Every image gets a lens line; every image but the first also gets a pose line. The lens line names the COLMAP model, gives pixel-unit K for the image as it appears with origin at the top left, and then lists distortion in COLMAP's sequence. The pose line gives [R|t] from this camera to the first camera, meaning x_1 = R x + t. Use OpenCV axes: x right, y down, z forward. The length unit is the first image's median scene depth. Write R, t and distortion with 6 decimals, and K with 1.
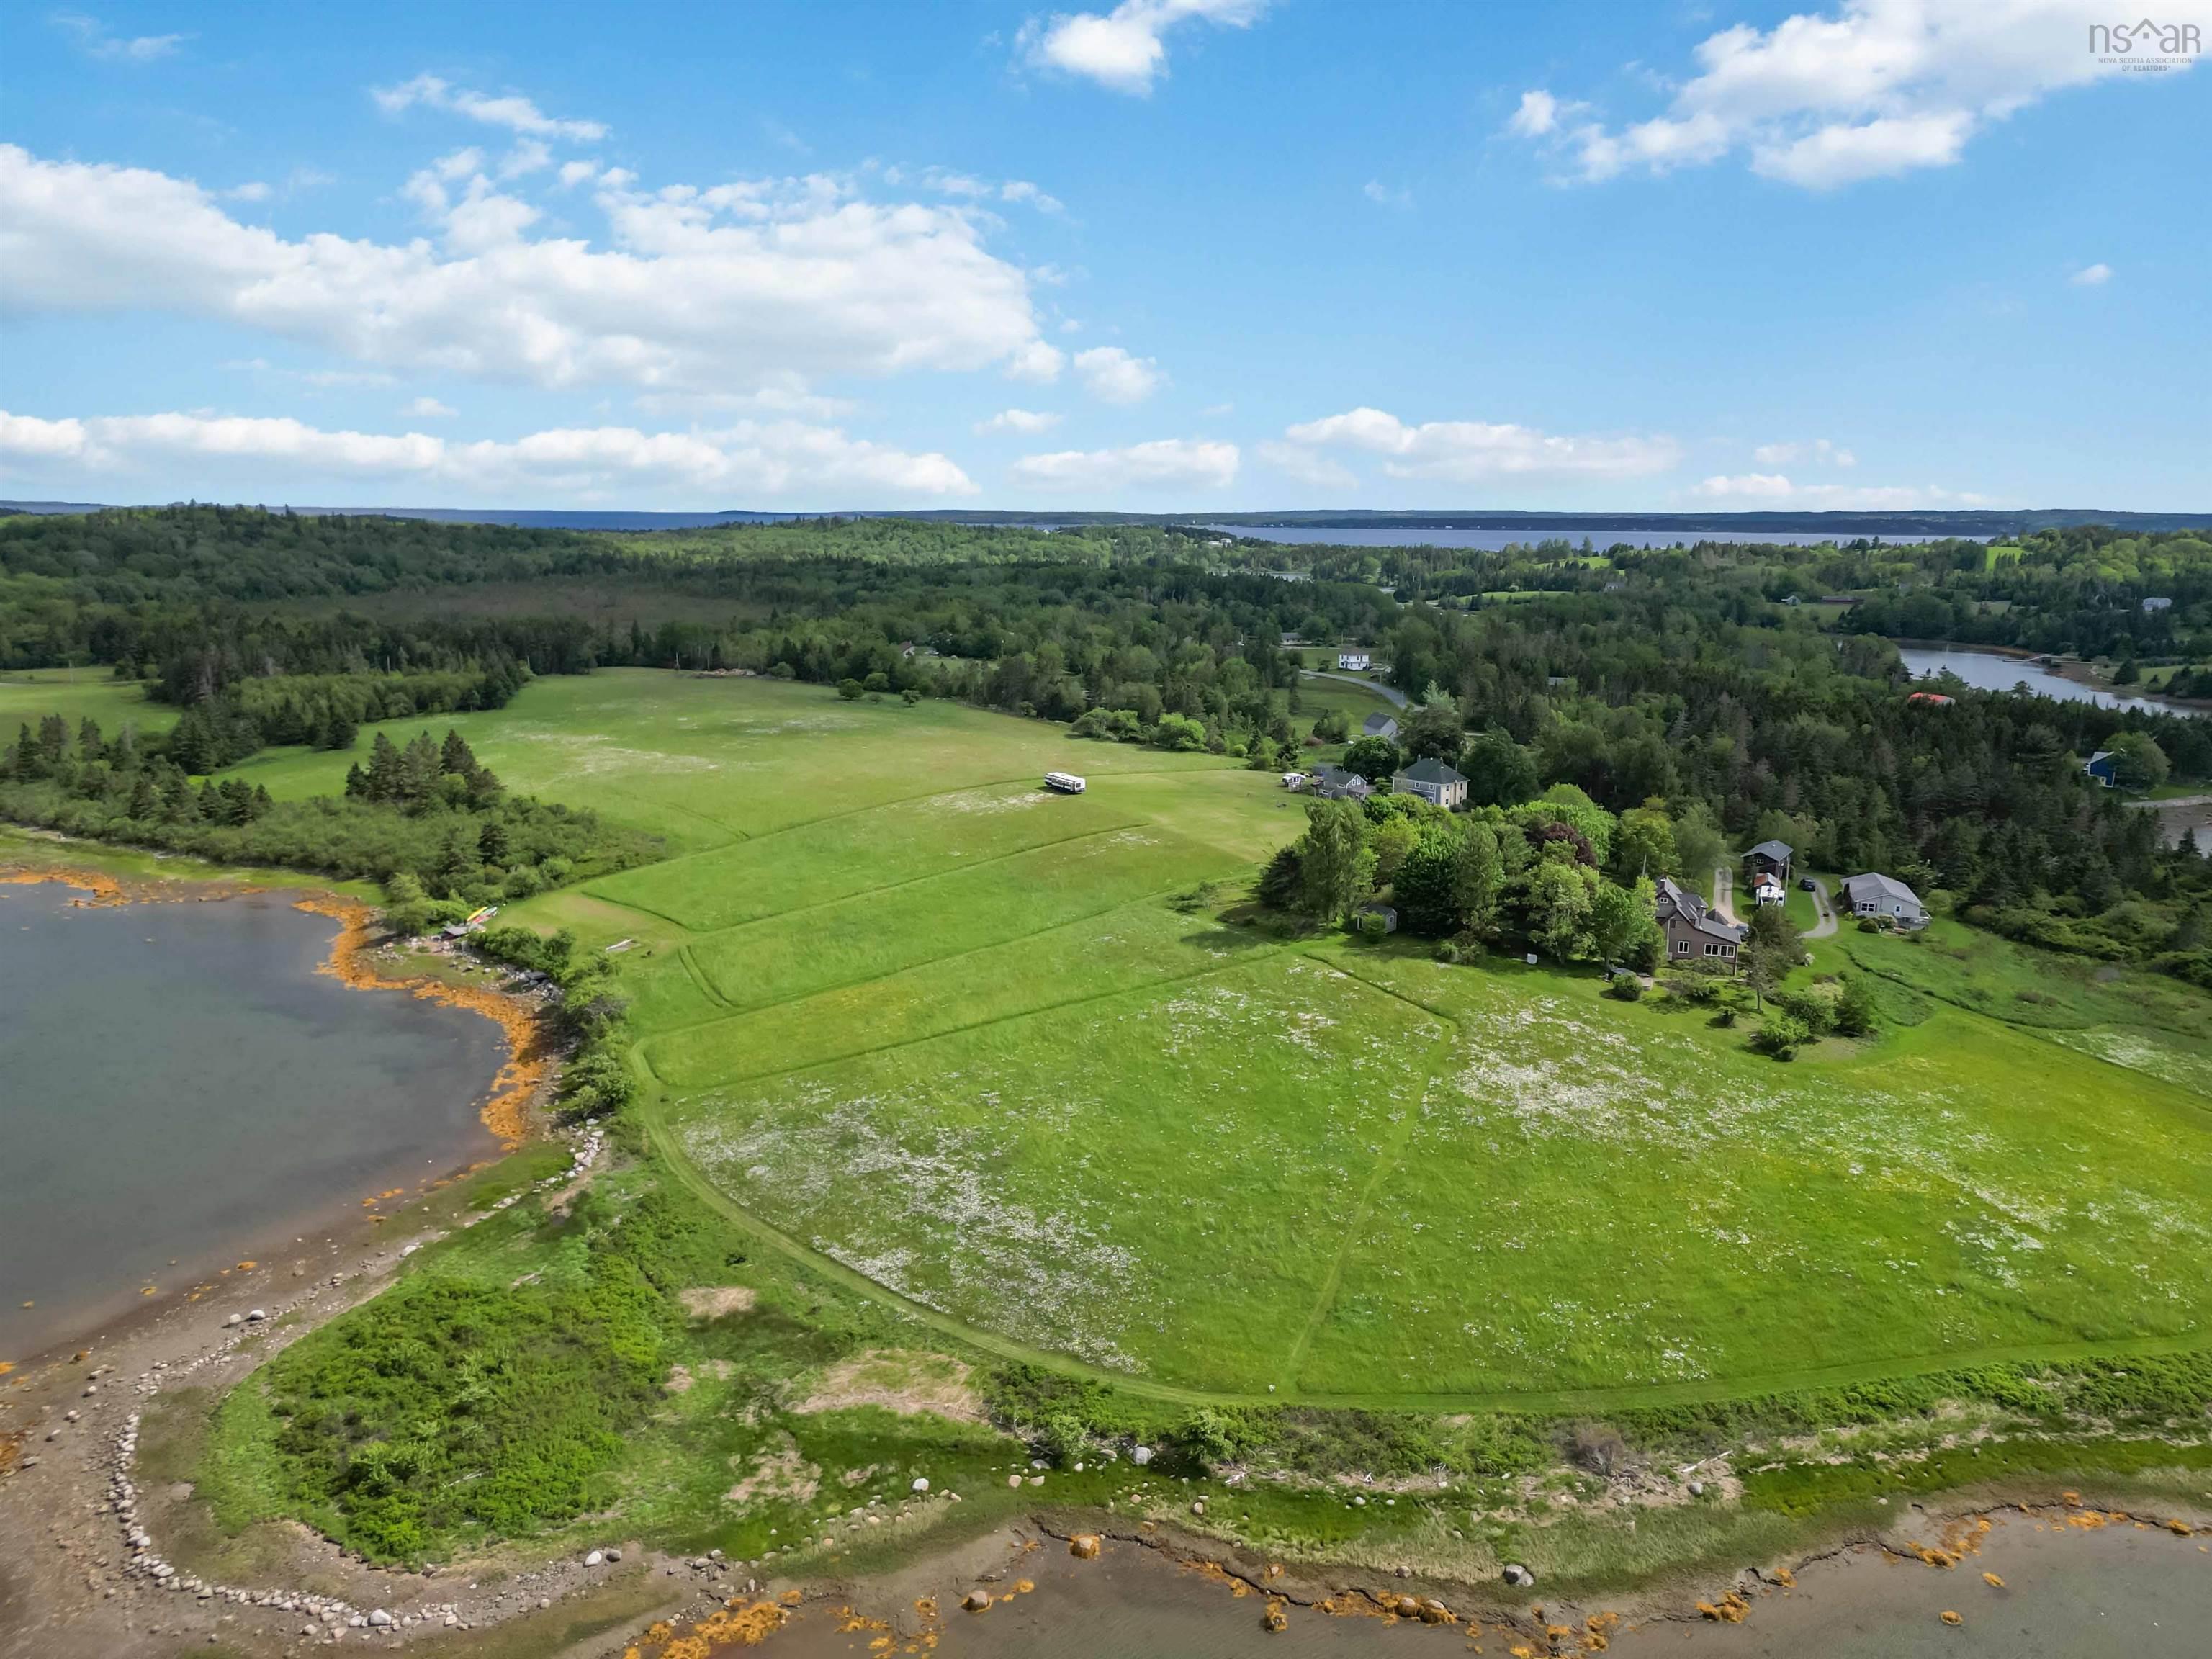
lens RADIAL K [[1550.4, 0, 1099.3], [0, 1550.4, 824.6], [0, 0, 1]] dist [0.074781, -0.069721]
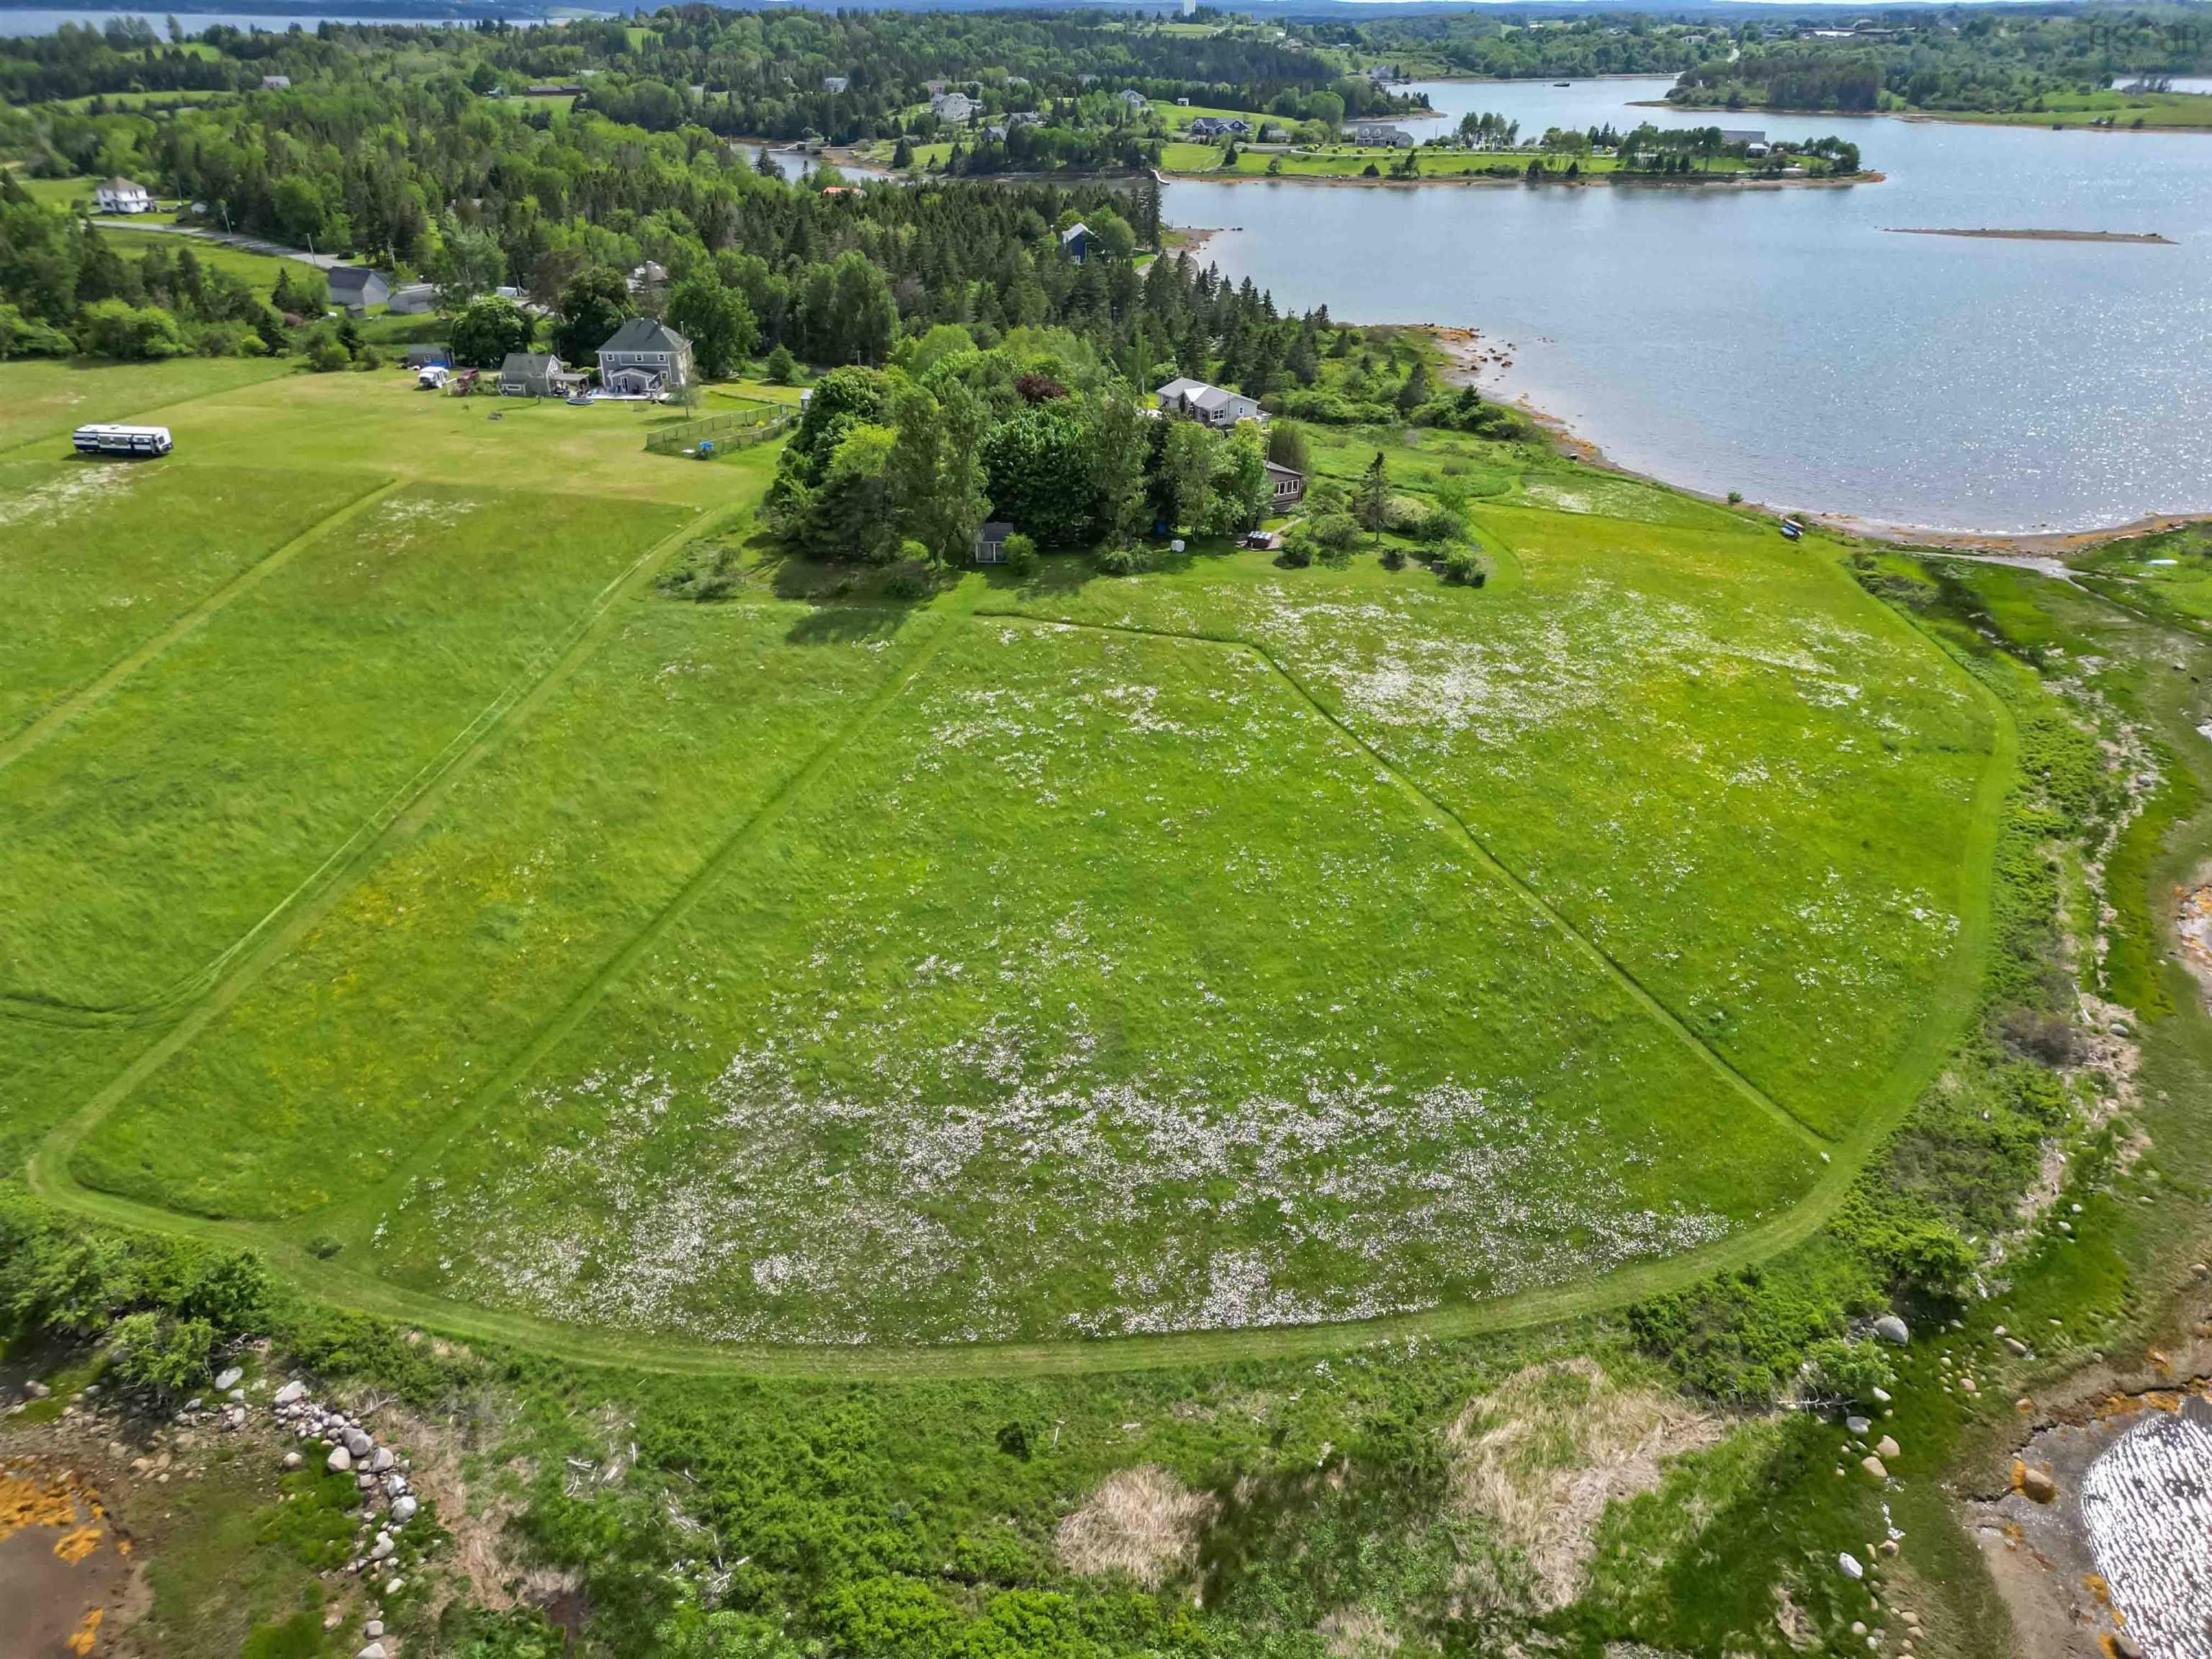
lens RADIAL K [[1550.4, 0, 1099.3], [0, 1550.4, 824.6], [0, 0, 1]] dist [0.074781, -0.069721]
pose [[0.663321, -0.350903, 0.660963, -0.441096], [0.148771, 0.927450, 0.343079, -0.083208], [-0.733398, -0.129239, 0.667402, 0.584557]]
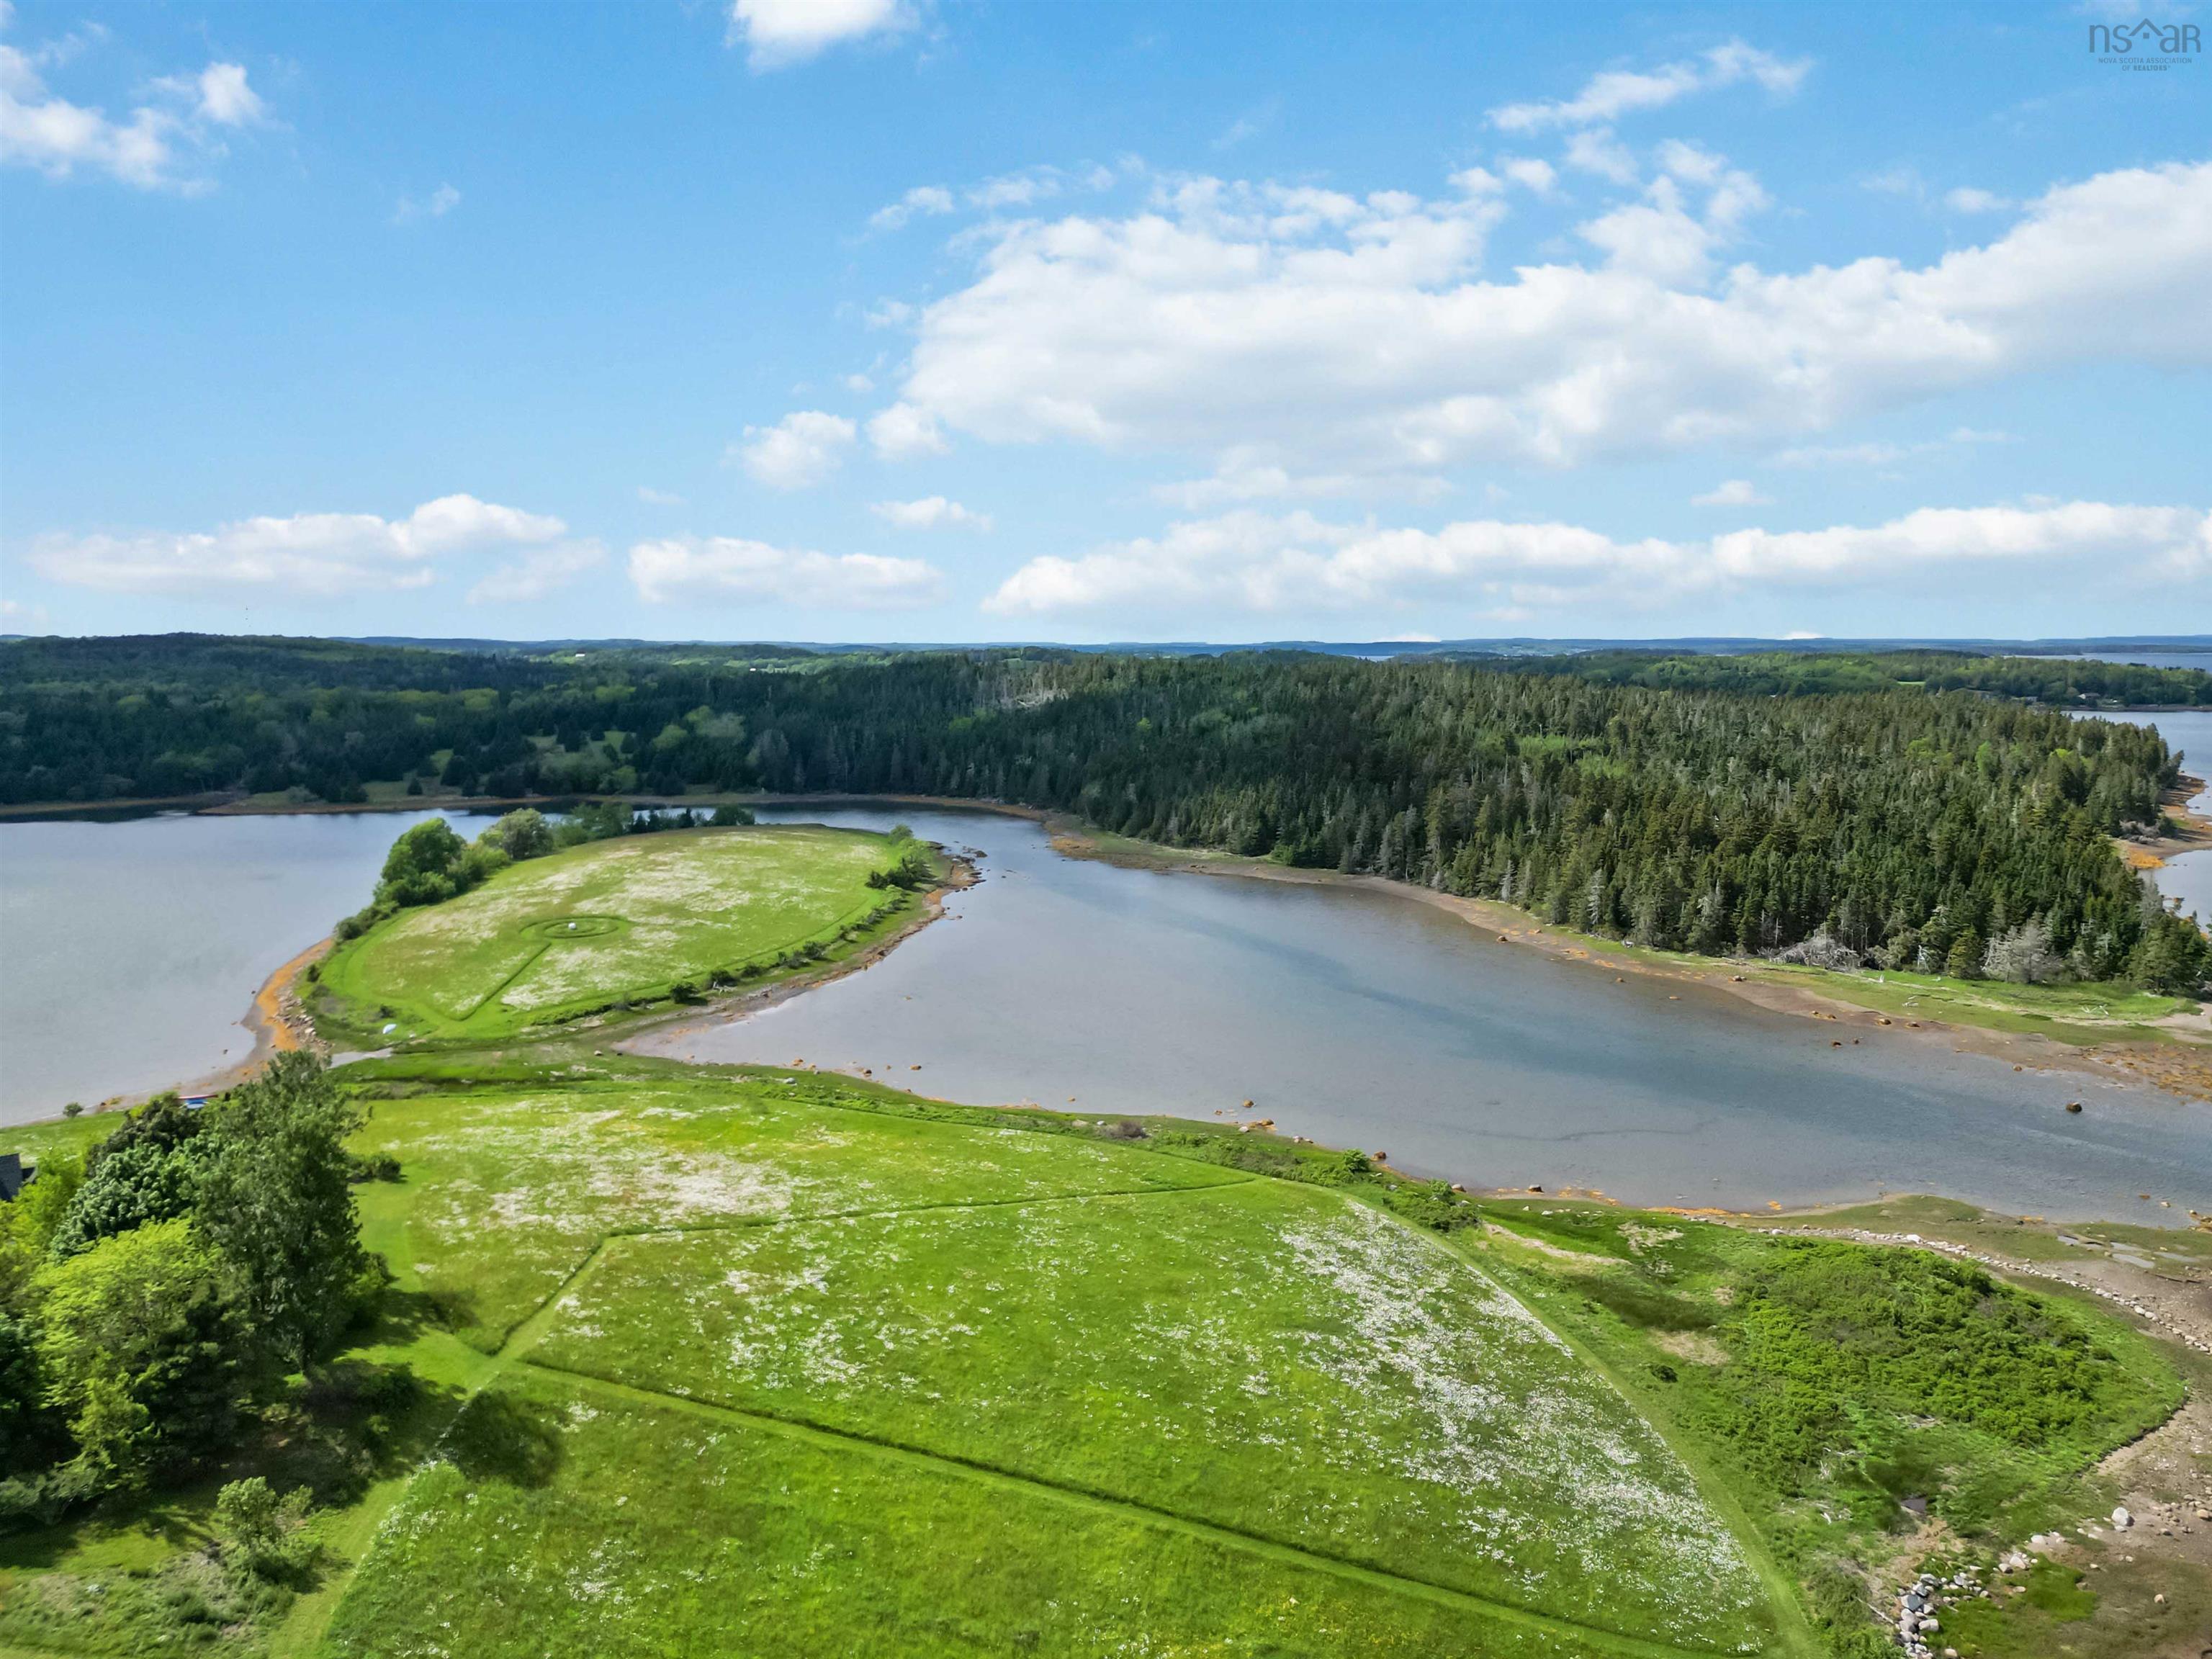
lens RADIAL K [[1610.3, 0, 1098.7], [0, 1610.3, 827.5], [0, 0, 1]] dist [0.056718, -0.050797]
pose [[-0.825046, -0.071665, 0.560502, -0.410892], [0.107510, 0.953897, 0.280216, -0.269295], [-0.554744, 0.291451, -0.779305, 1.605104]]
